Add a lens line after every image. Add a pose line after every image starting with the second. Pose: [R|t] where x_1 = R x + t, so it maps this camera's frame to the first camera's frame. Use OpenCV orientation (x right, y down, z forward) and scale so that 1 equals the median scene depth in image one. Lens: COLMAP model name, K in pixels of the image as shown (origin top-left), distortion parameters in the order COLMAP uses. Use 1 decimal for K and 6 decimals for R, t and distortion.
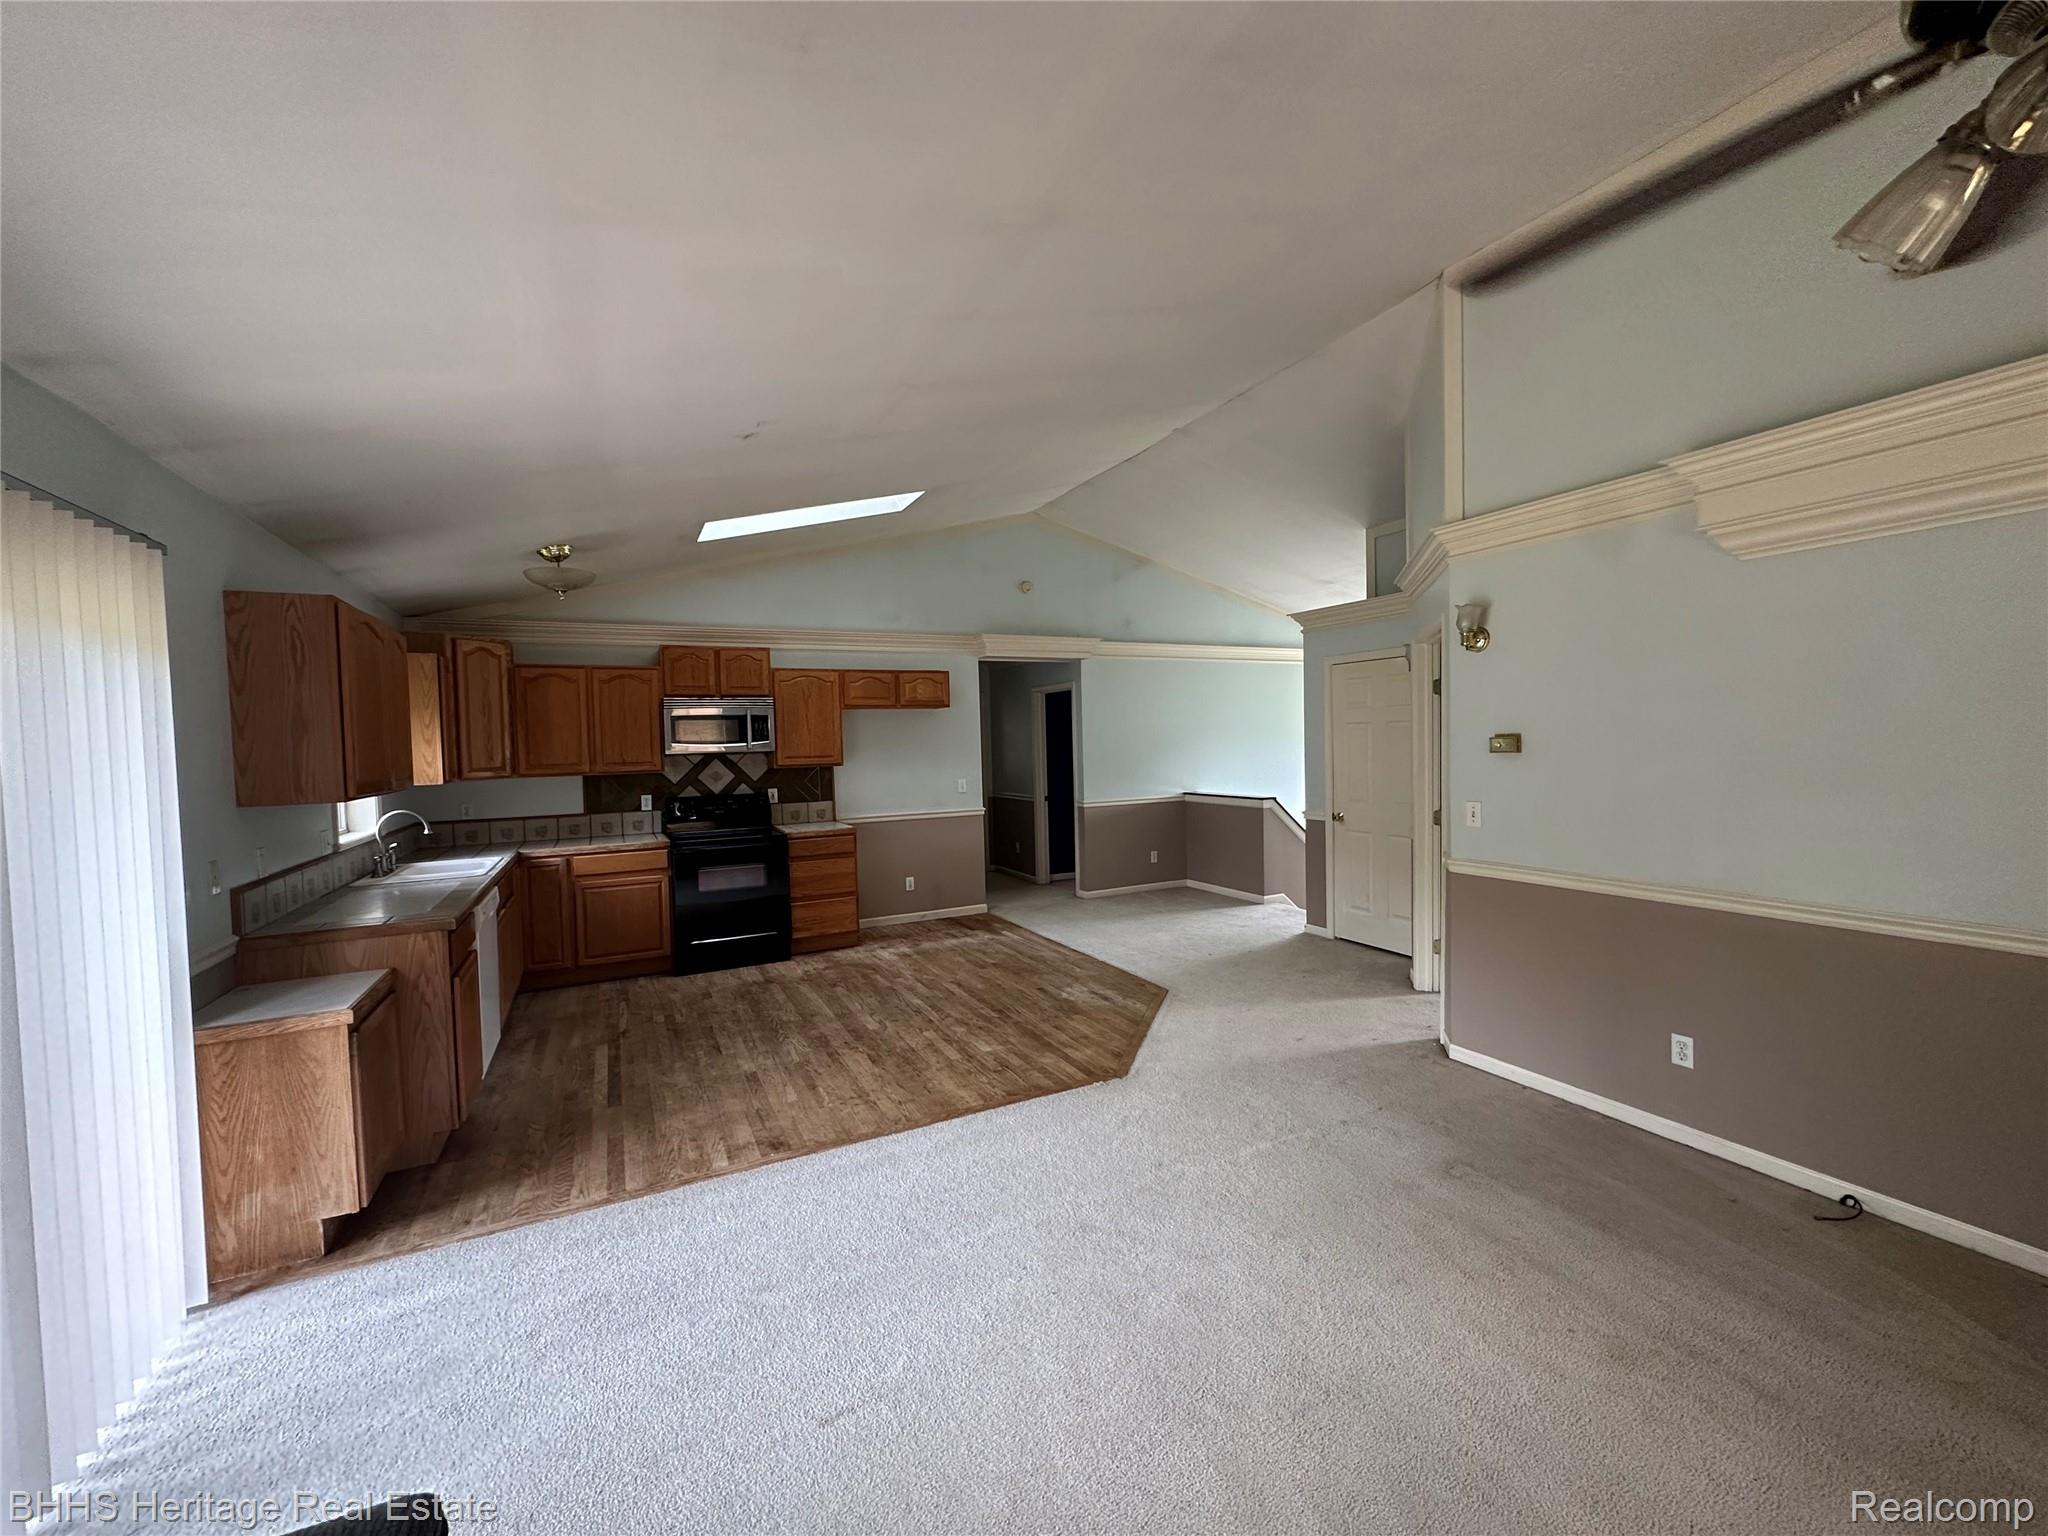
lens RADIAL K [[814.3, 0, 1023.0], [0, 814.3, 770.4], [0, 0, 1]] dist [-0.003785, -0.000239]
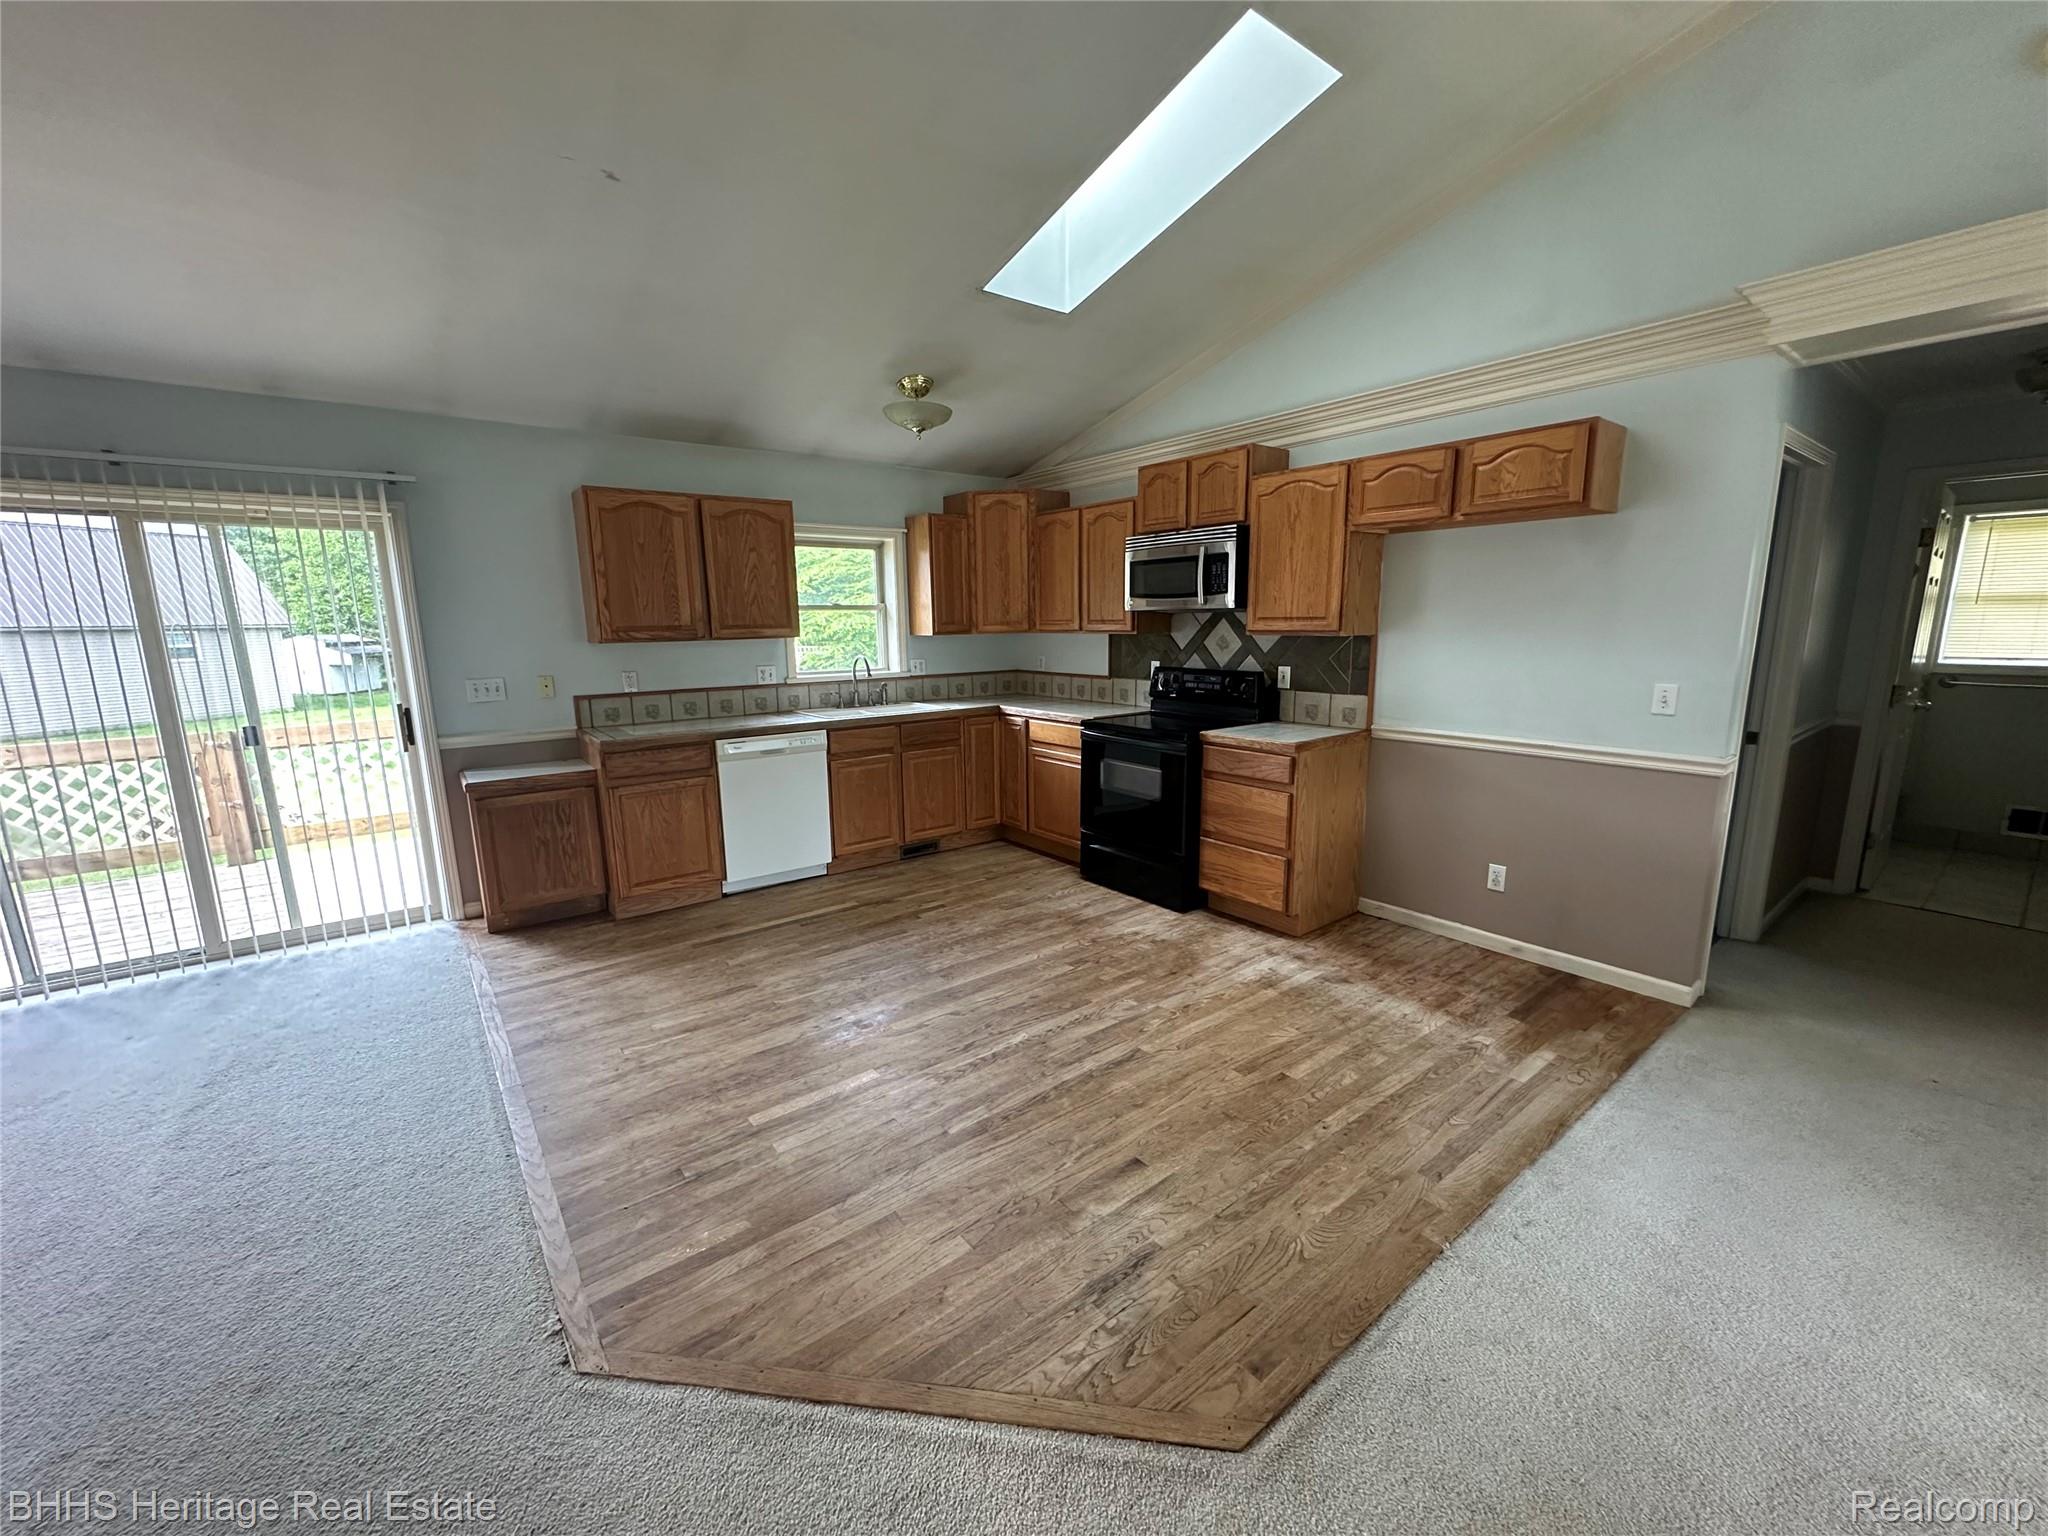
lens RADIAL K [[814.3, 0, 1023.0], [0, 814.3, 770.4], [0, 0, 1]] dist [-0.003785, -0.000239]
pose [[0.189848, 0.203192, -0.960557, 0.376482], [-0.028838, 0.979082, 0.201411, -0.027154], [0.981390, -0.010537, 0.191737, 0.826686]]
